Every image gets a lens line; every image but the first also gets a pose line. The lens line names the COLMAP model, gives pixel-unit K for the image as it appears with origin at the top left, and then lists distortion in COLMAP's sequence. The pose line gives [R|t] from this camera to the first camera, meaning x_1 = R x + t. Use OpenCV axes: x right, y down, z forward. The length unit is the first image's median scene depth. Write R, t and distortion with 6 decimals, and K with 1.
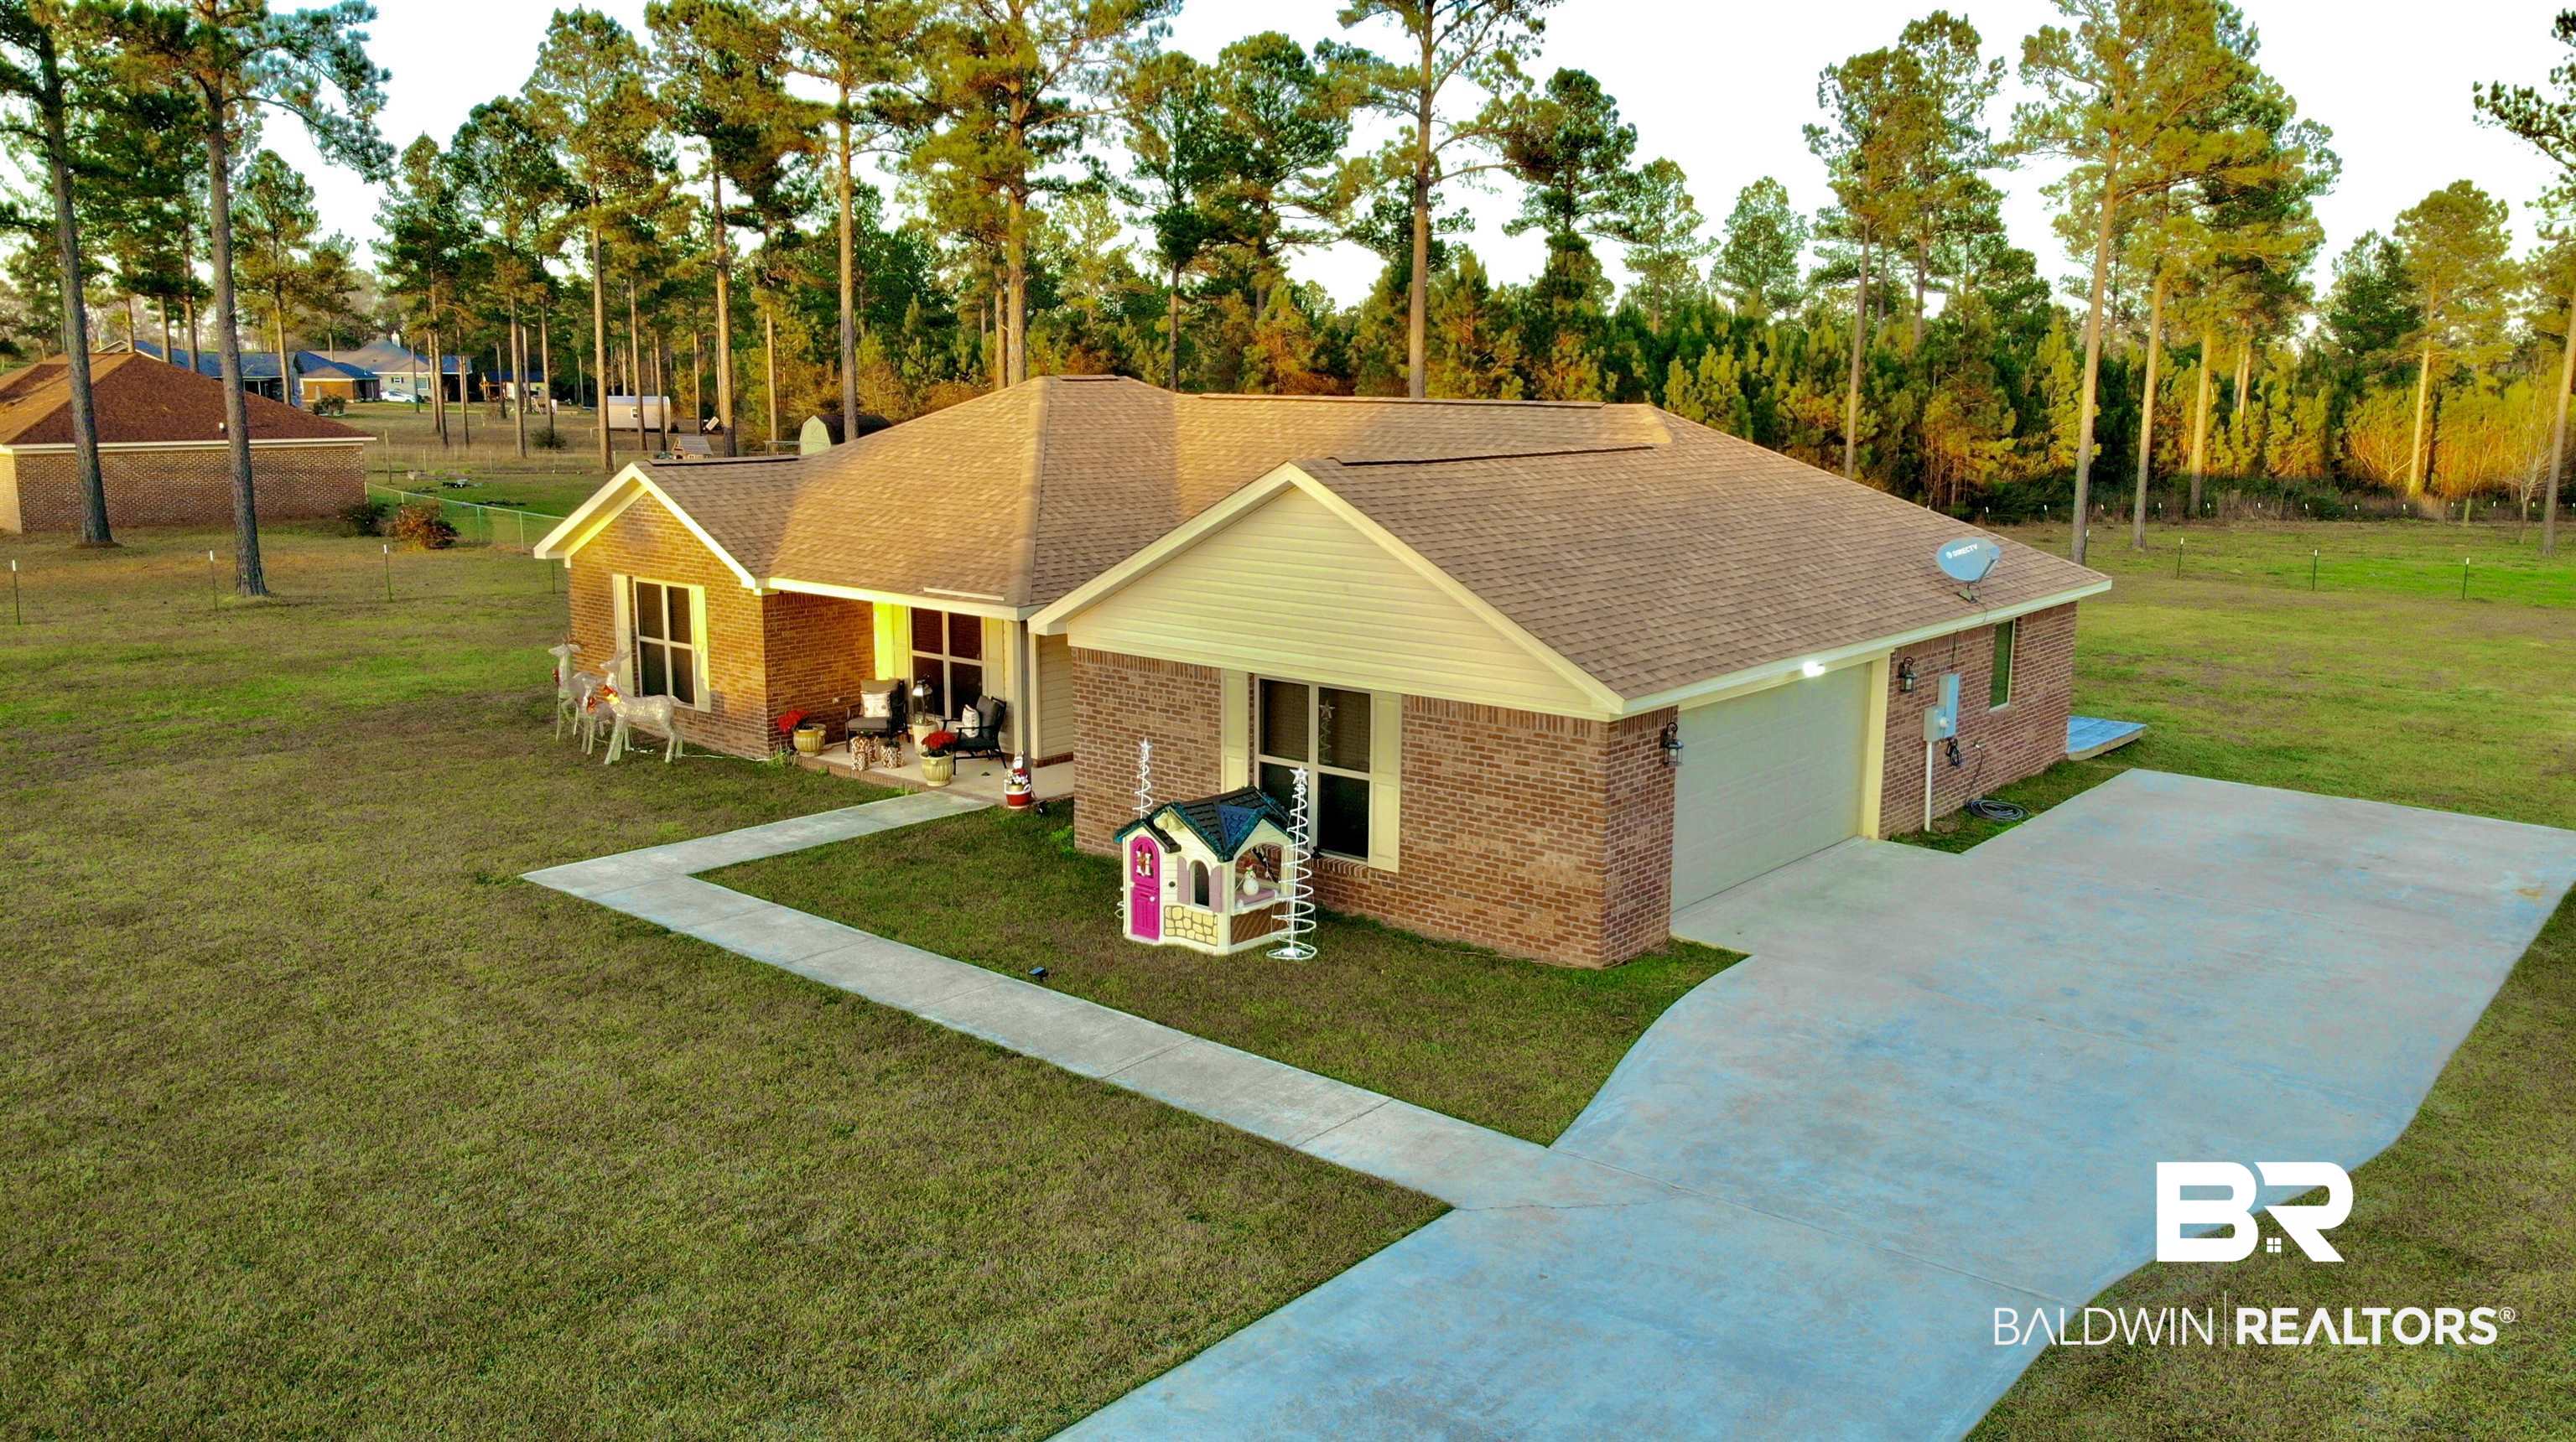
lens RADIAL K [[1966.1, 0, 1288.0], [0, 1966.1, 721.0], [0, 0, 1]] dist [-0.007877, -0.005789]
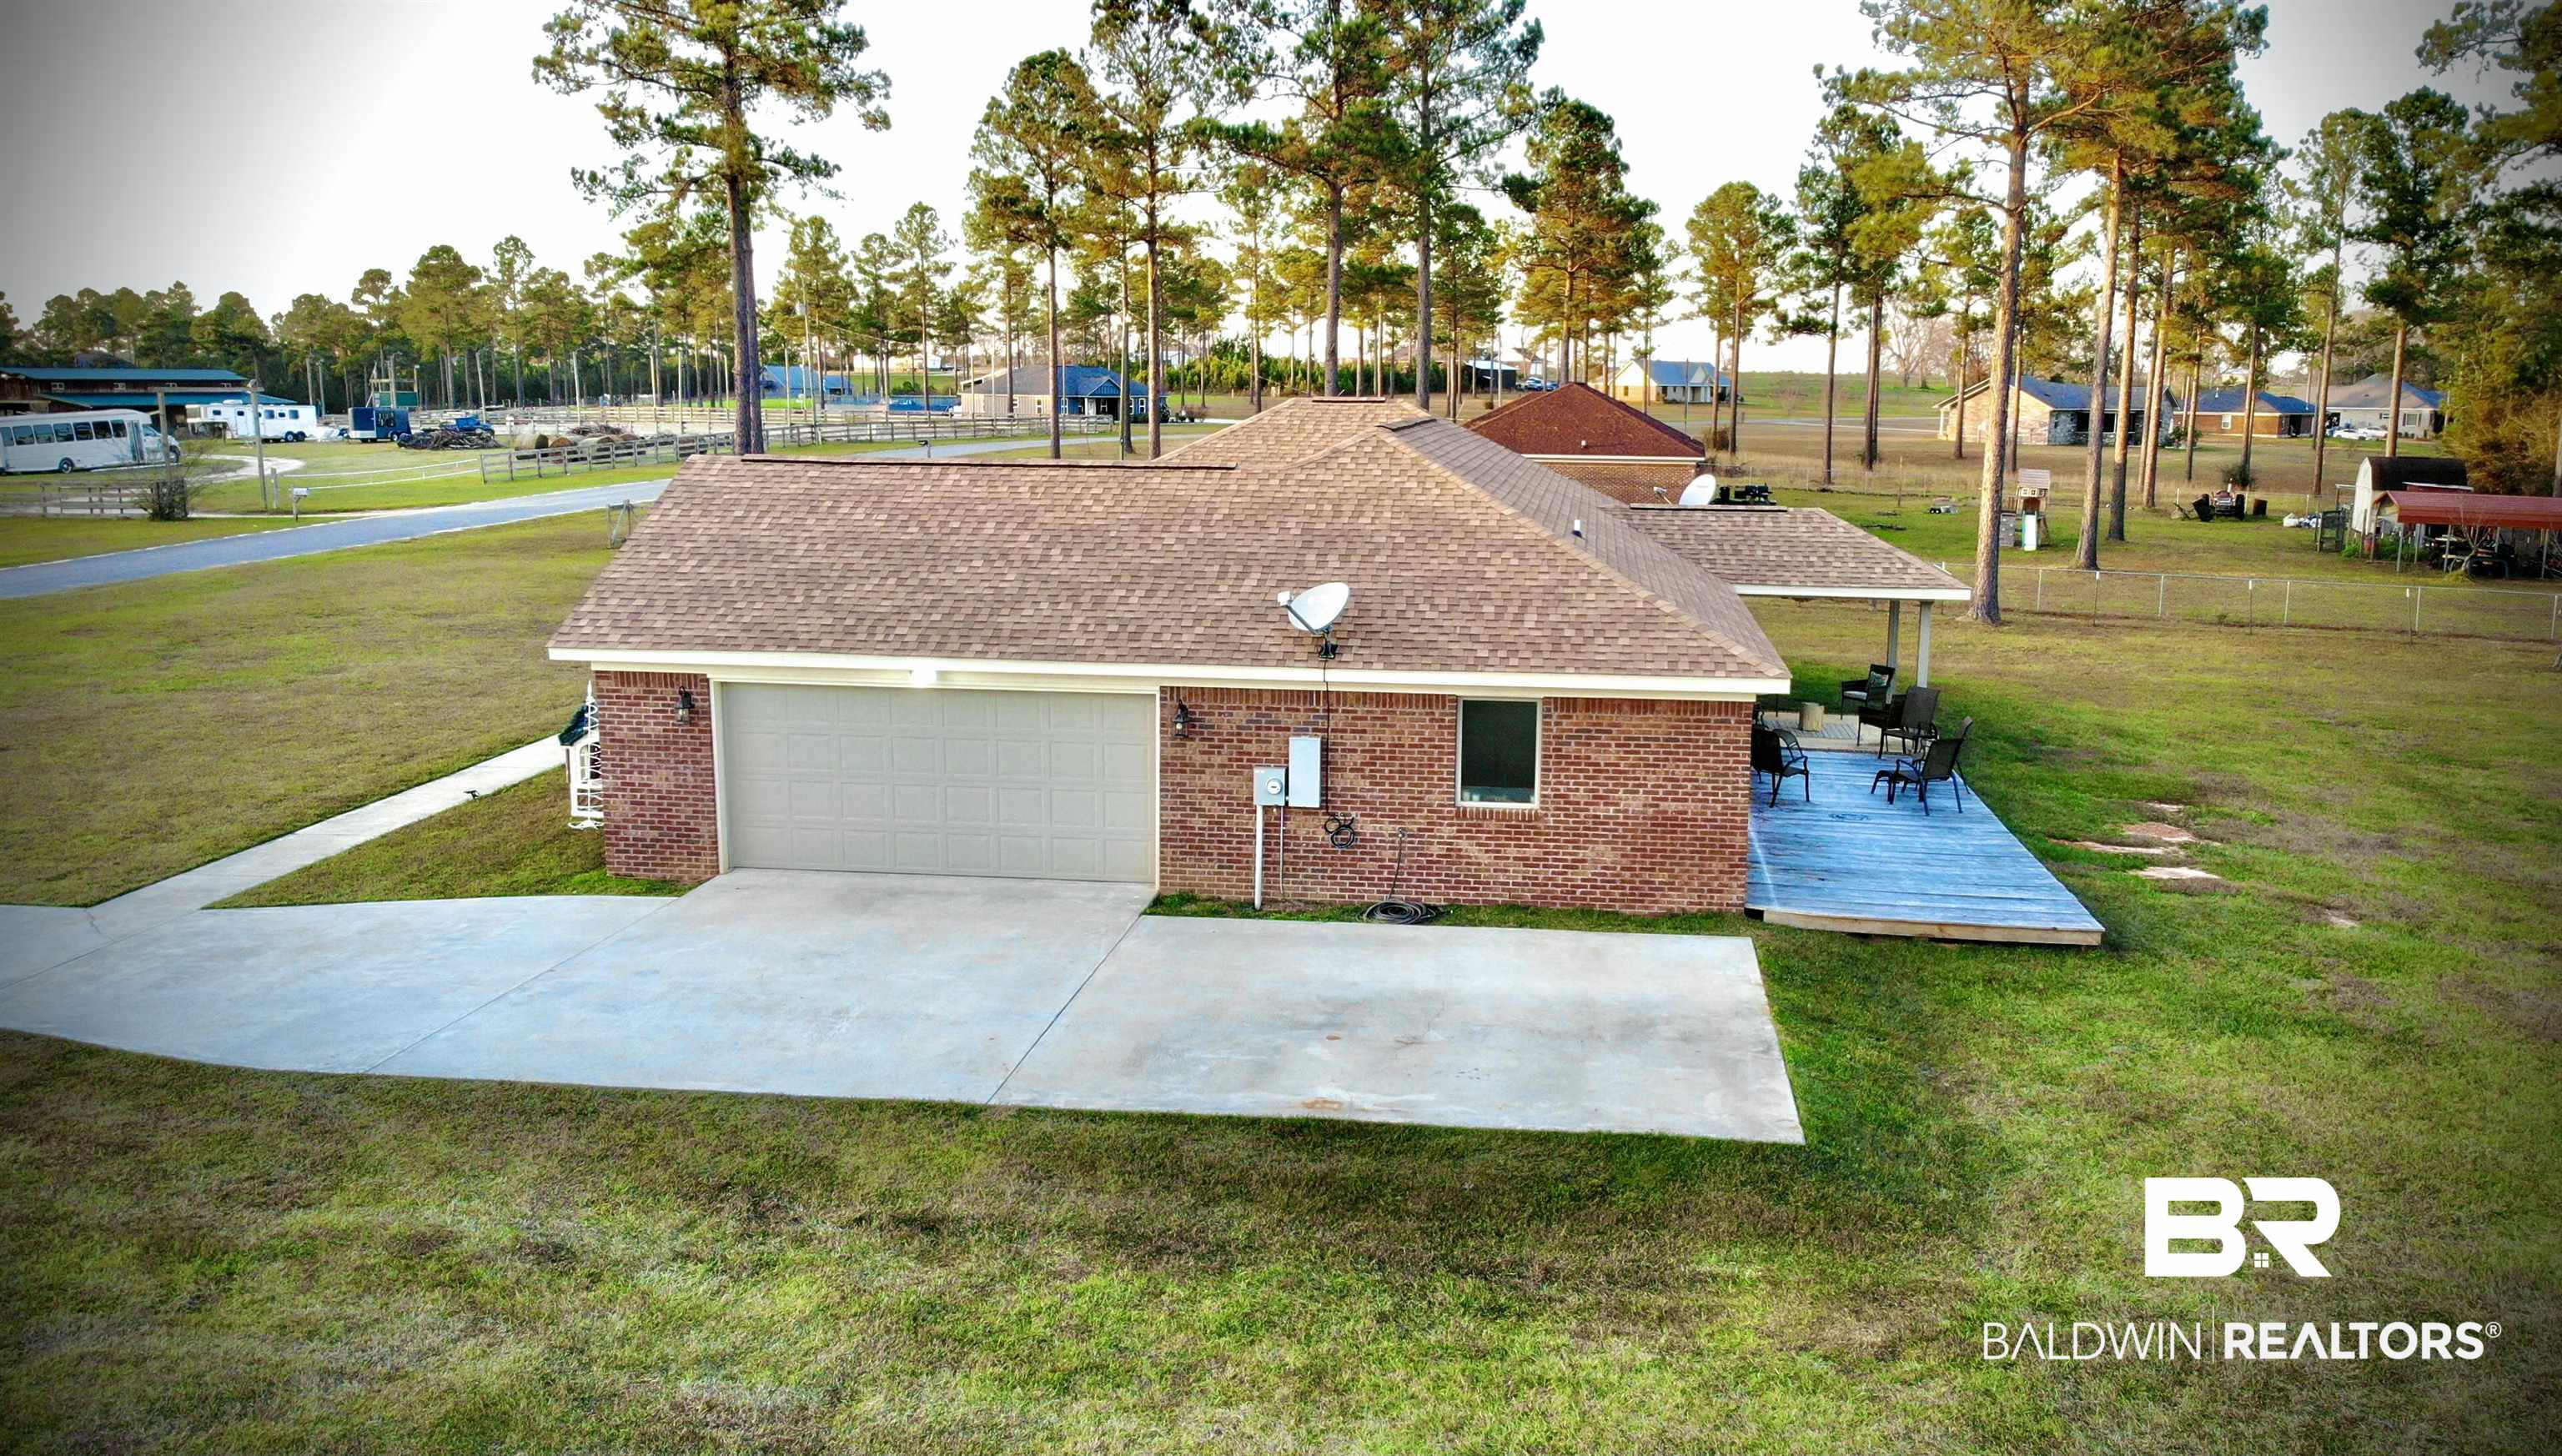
lens RADIAL K [[1998.7, 0, 1281.0], [0, 1998.7, 728.0], [0, 0, 1]] dist [0.004145, 0.003917]
pose [[0.544864, 0.141466, -0.826505, 1.272593], [-0.156062, 0.985553, 0.065808, -0.100454], [0.823874, 0.093130, 0.559070, 0.587164]]
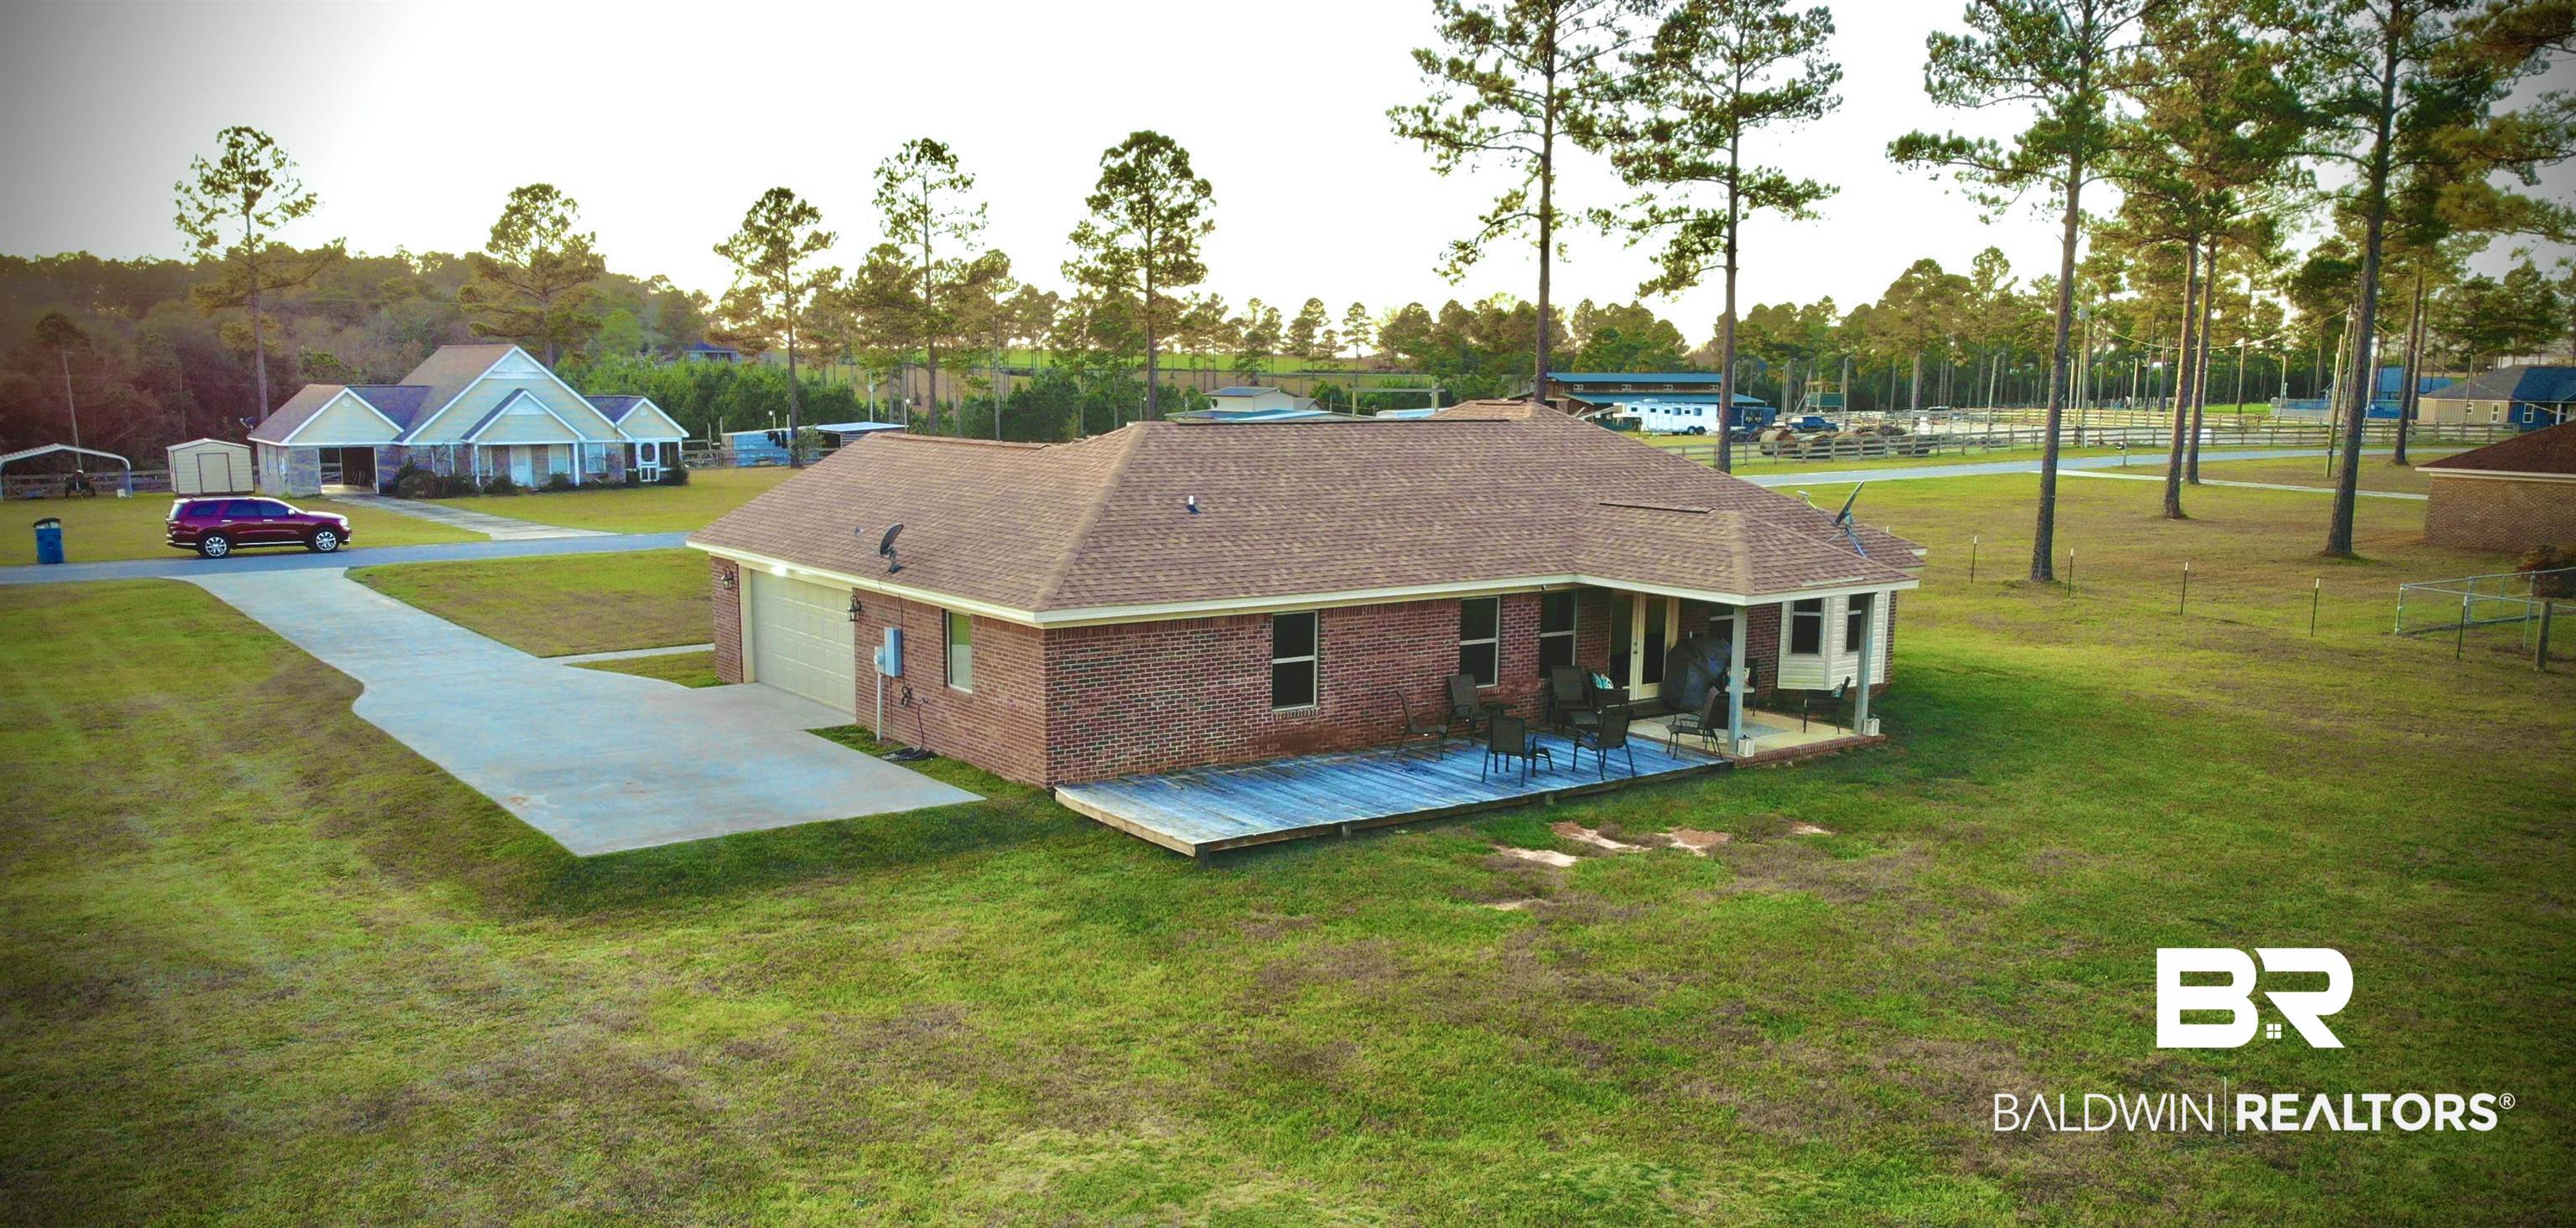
lens RADIAL K [[2017.3, 0, 1288.0], [0, 2017.3, 614.0], [0, 0, 1]] dist [-0.010955, -0.004889]
pose [[-0.234670, 0.109543, -0.965883, 1.842454], [-0.185450, 0.970335, 0.155104, -0.337976], [0.954221, 0.215522, -0.207394, 1.799109]]
